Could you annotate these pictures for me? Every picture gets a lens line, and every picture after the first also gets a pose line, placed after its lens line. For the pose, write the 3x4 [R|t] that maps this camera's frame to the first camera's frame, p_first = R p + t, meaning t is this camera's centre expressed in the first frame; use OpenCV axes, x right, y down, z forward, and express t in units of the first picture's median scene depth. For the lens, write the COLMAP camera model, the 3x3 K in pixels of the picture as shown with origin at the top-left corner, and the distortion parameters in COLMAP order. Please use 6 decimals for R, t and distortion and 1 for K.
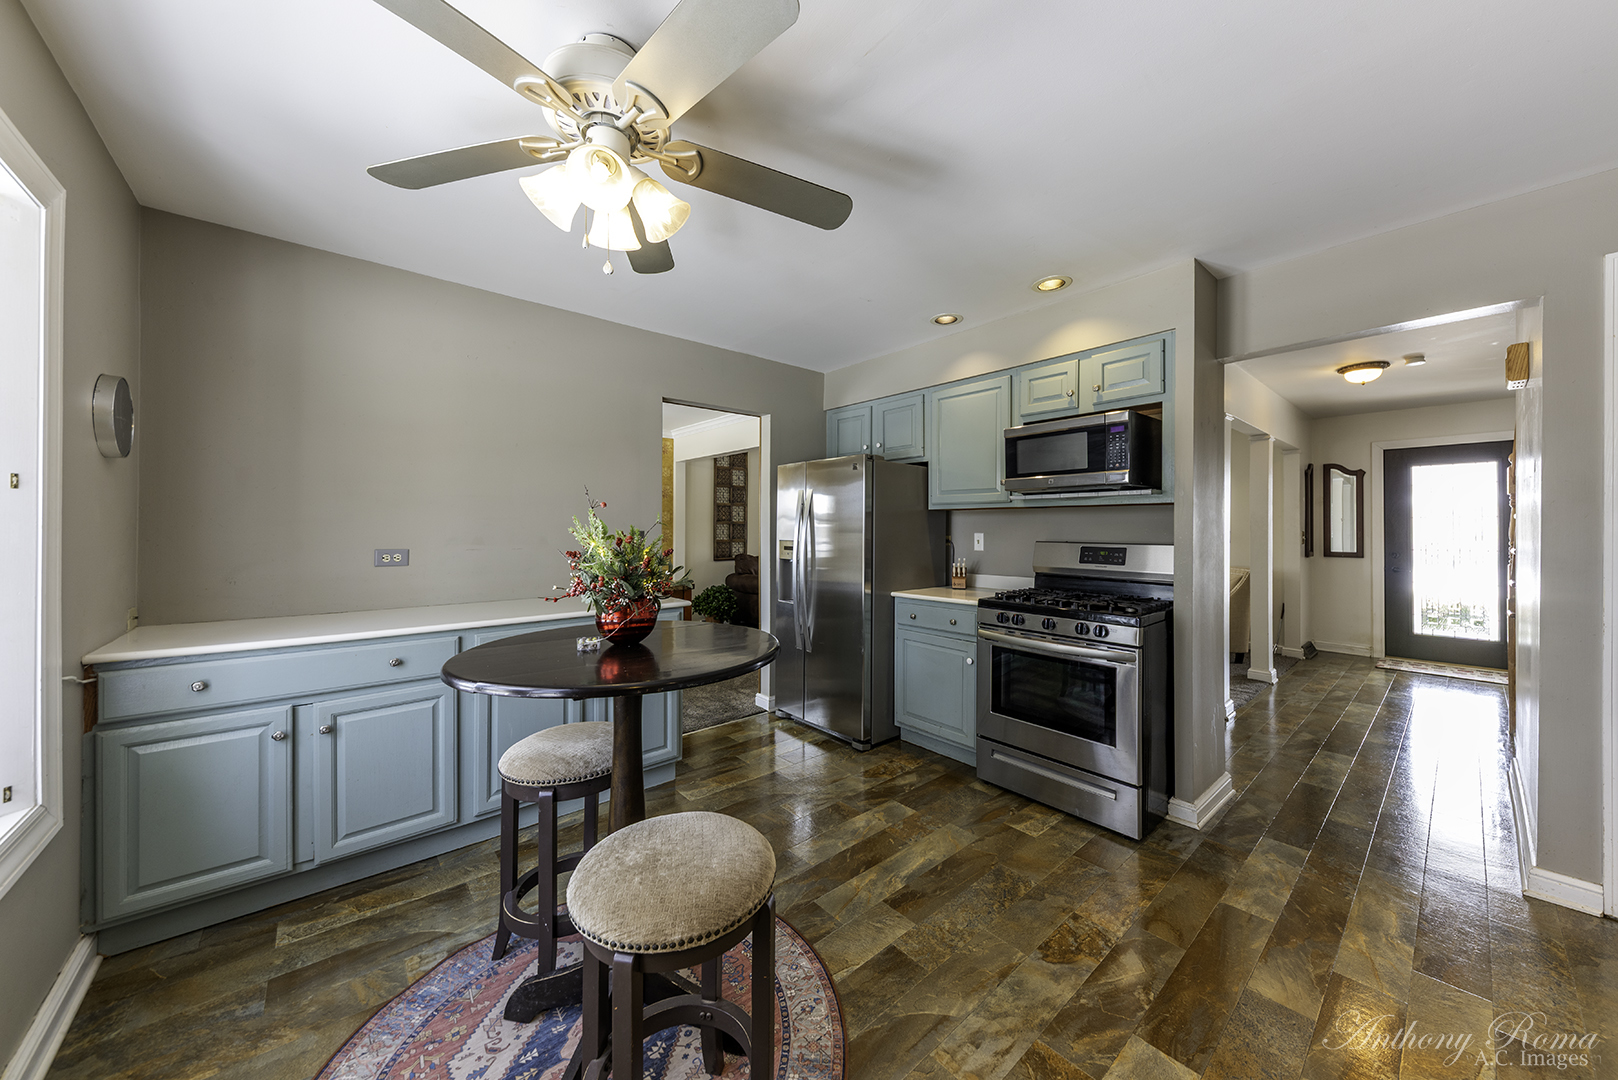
lens RADIAL K [[567.8, 0, 813.4], [0, 567.8, 524.5], [0, 0, 1]] dist [-0.000788, -0.000115]
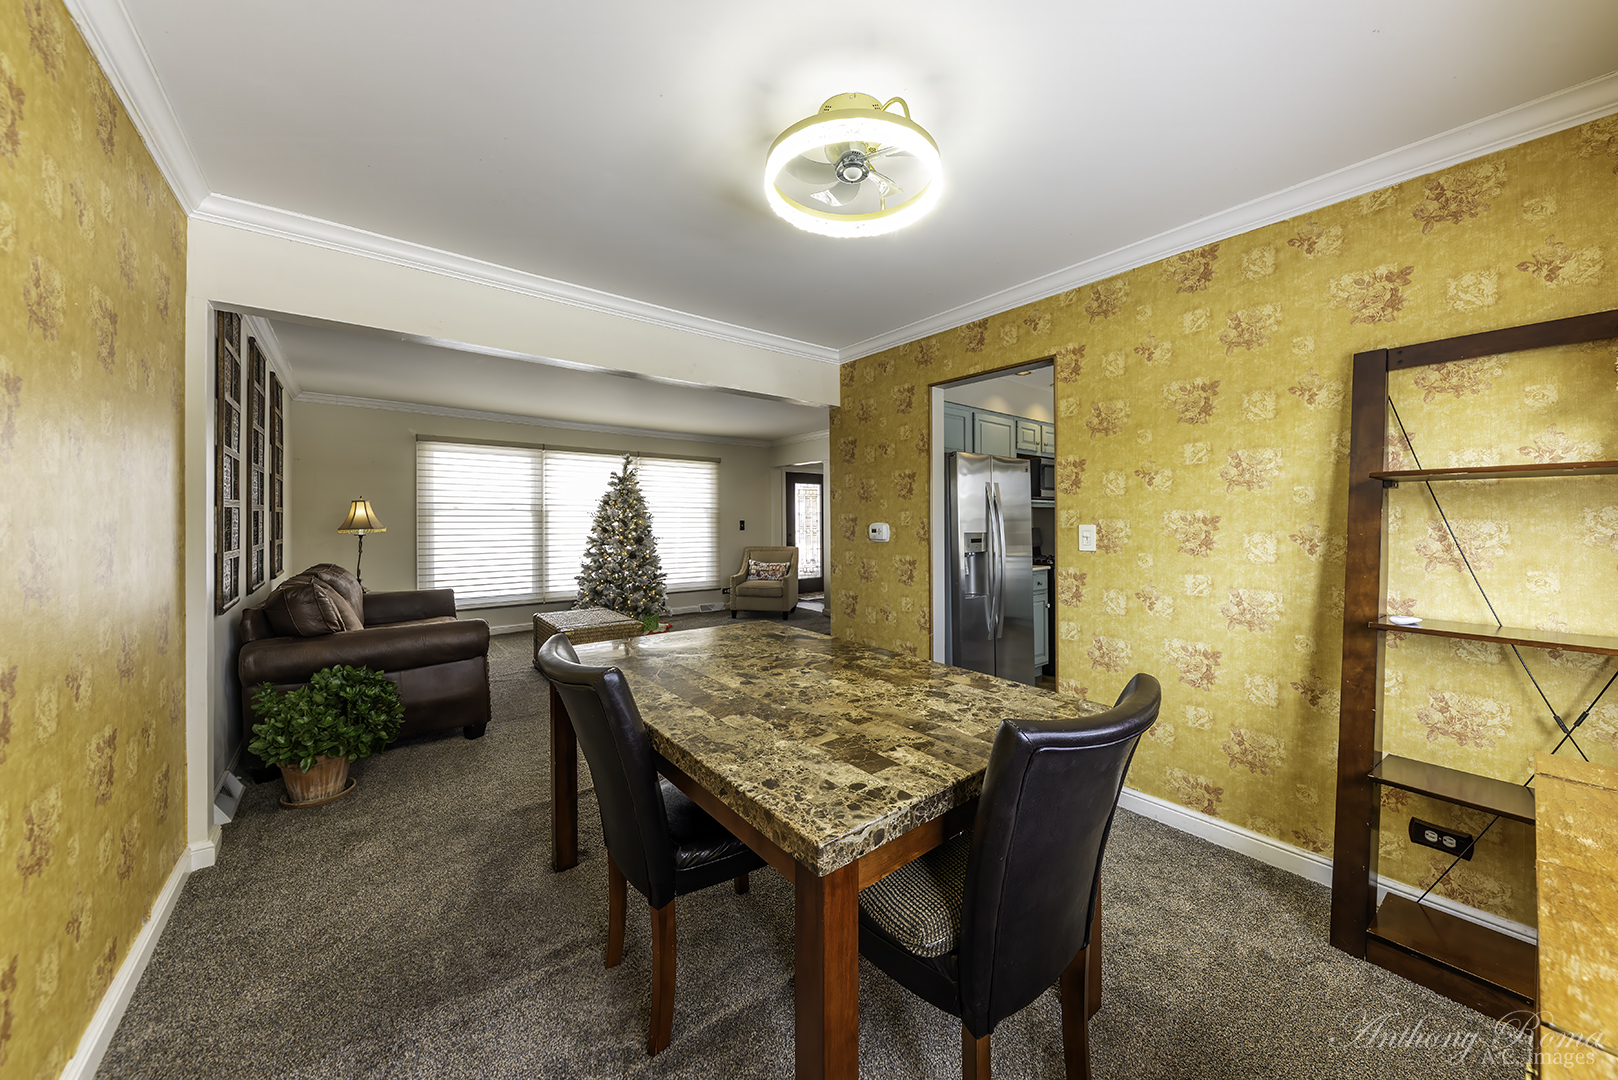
lens RADIAL K [[568.8, 0, 810.7], [0, 568.8, 528.3], [0, 0, 1]] dist [-0.000257, -0.000059]
pose [[0.049927, -0.016899, 0.998610, -0.681734], [-0.009265, 0.999806, 0.017383, 0.004591], [-0.998710, -0.010120, 0.049760, 0.833337]]
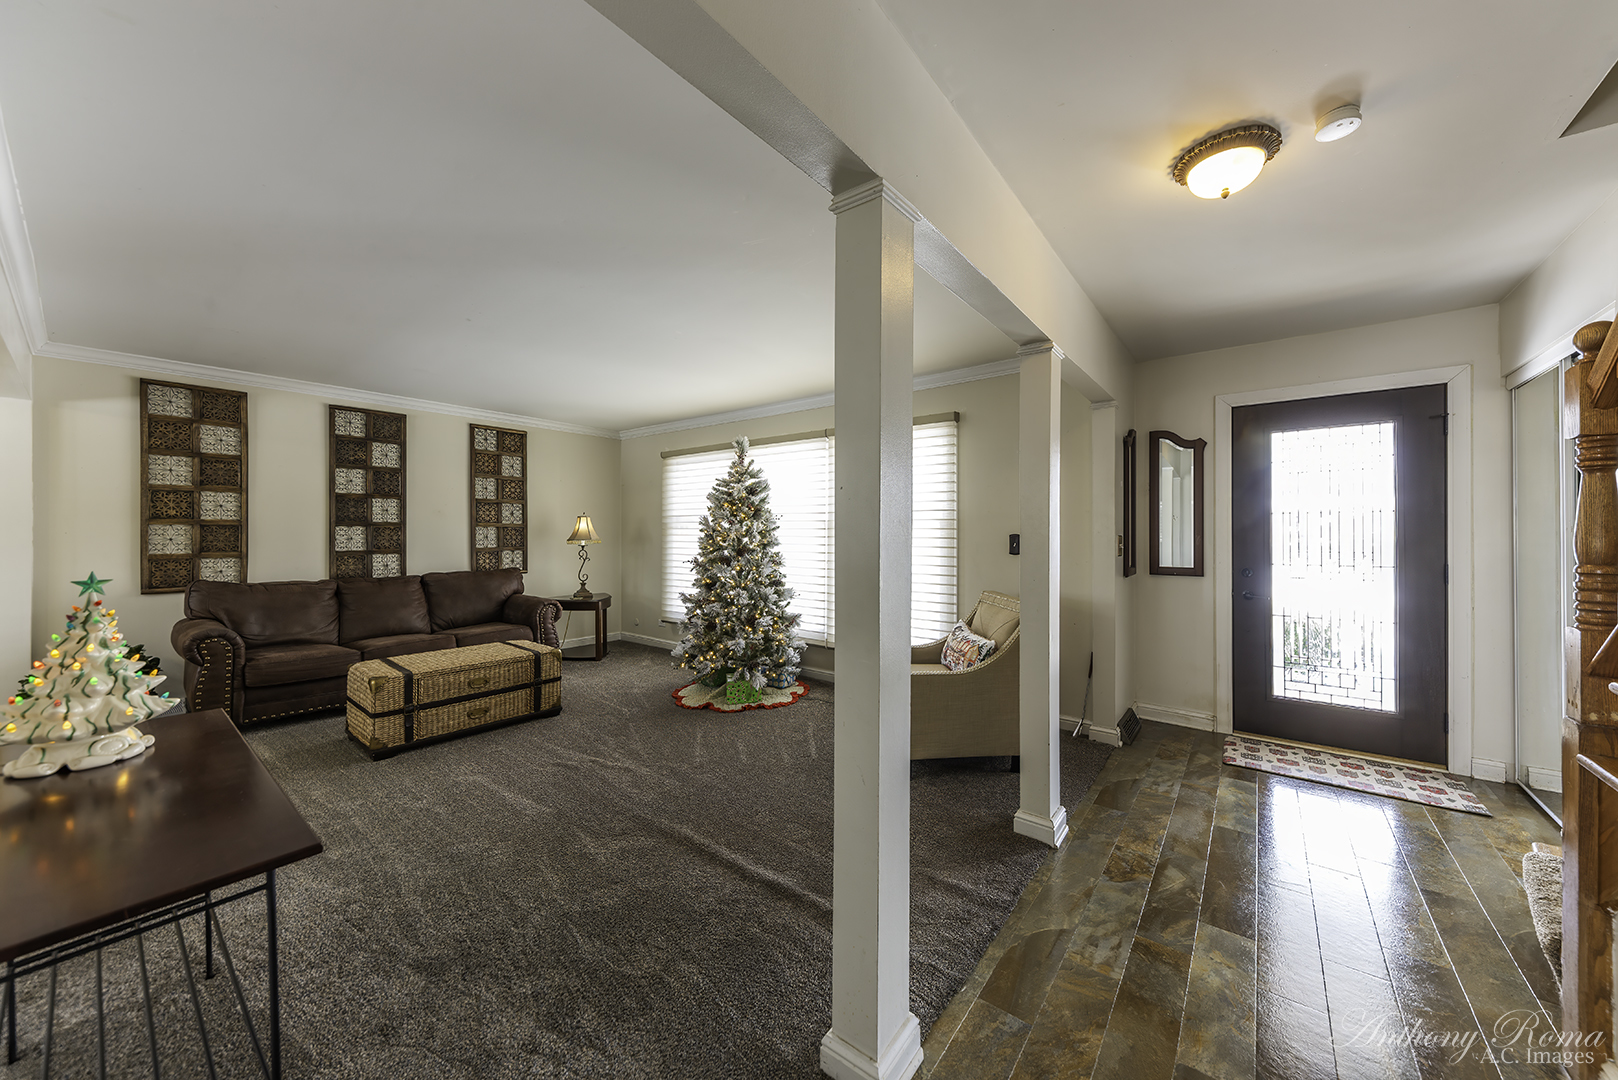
lens RADIAL K [[568.8, 0, 810.7], [0, 568.8, 528.3], [0, 0, 1]] dist [-0.000257, -0.000059]
pose [[0.982334, -0.001833, 0.187126, 0.414978], [0.000987, 0.999989, 0.004613, 0.001013], [-0.187132, -0.004346, 0.982325, 0.453993]]
